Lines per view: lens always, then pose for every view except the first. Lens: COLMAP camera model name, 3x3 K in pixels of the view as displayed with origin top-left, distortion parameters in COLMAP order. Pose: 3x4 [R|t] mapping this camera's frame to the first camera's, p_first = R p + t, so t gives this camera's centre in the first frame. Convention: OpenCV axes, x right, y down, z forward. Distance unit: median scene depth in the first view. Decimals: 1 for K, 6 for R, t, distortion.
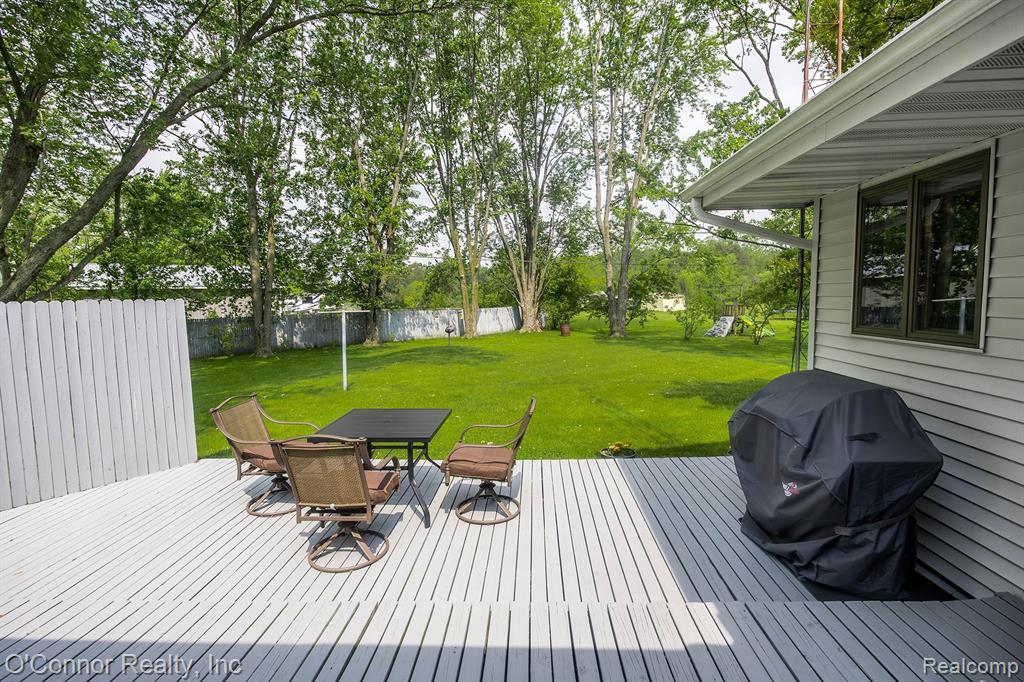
lens RADIAL K [[492.9, 0, 509.0], [0, 492.9, 339.3], [0, 0, 1]] dist [-0.017800, -0.000158]
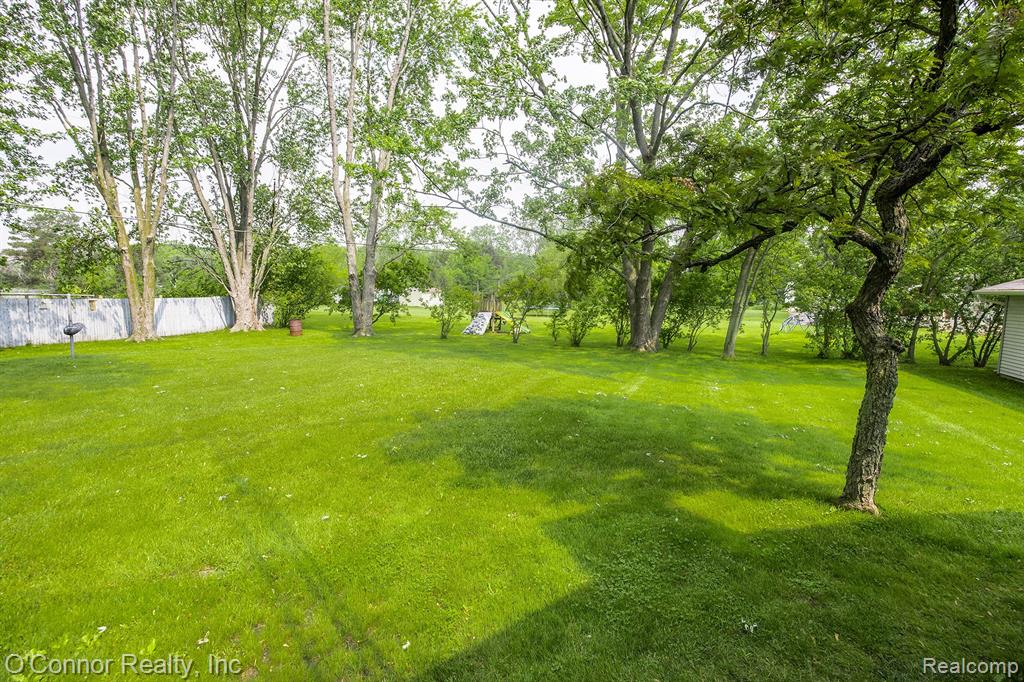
lens RADIAL K [[492.9, 0, 511.3], [0, 492.9, 340.5], [0, 0, 1]] dist [-0.017800, -0.000158]
pose [[0.889454, -0.017377, 0.456695, 0.060322], [0.012495, 0.999828, 0.013707, -0.005180], [-0.456855, -0.006485, 0.889518, 0.145132]]
